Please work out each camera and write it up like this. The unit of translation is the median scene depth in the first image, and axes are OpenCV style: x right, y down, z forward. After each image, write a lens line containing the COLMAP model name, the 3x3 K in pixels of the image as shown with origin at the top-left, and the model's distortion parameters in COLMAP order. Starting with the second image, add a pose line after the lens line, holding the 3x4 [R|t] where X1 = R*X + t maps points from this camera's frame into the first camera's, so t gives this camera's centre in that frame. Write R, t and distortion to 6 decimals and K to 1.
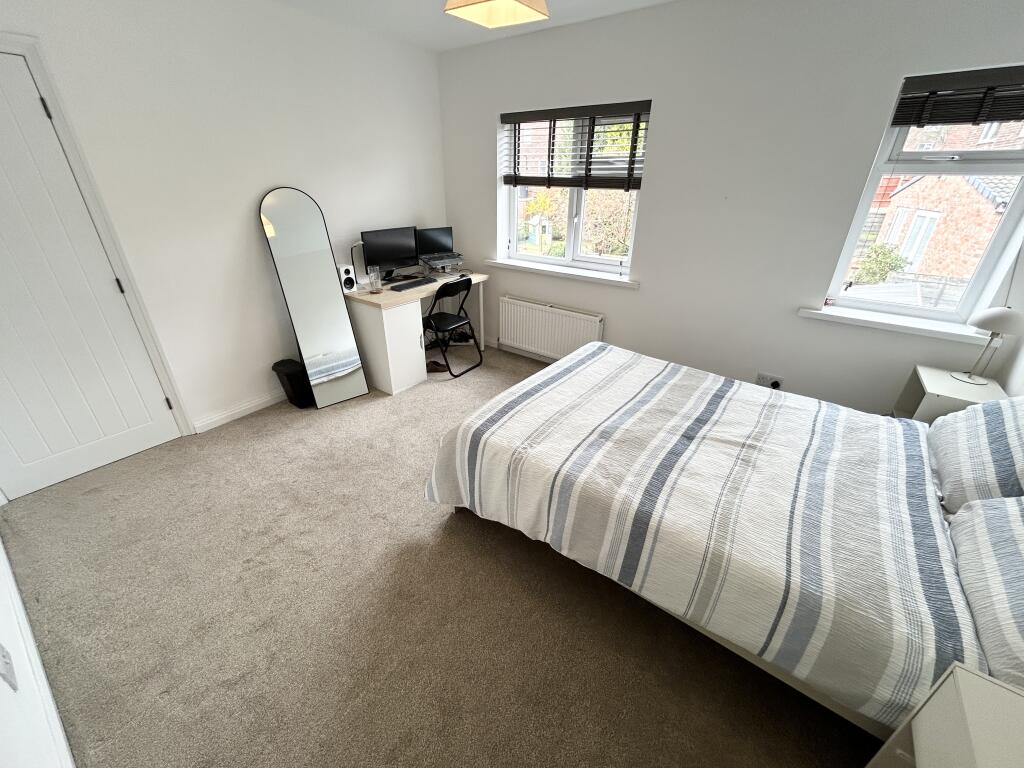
lens RADIAL K [[411.3, 0, 512.0], [0, 411.3, 384.0], [0, 0, 1]] dist [-0.000260, -0.000202]
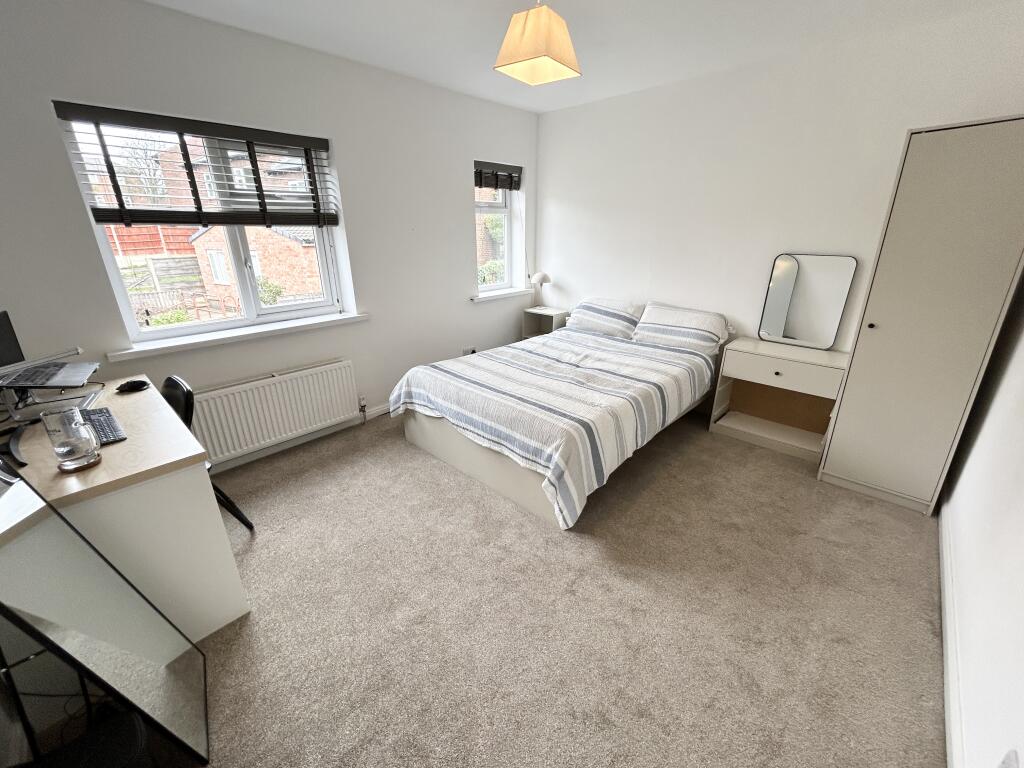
lens RADIAL K [[411.3, 0, 512.0], [0, 411.3, 384.0], [0, 0, 1]] dist [-0.000260, -0.000202]
pose [[0.114321, -0.369323, 0.922243, -0.881401], [0.447694, 0.847873, 0.284045, -0.304814], [-0.886849, 0.380411, 0.262273, 0.647046]]
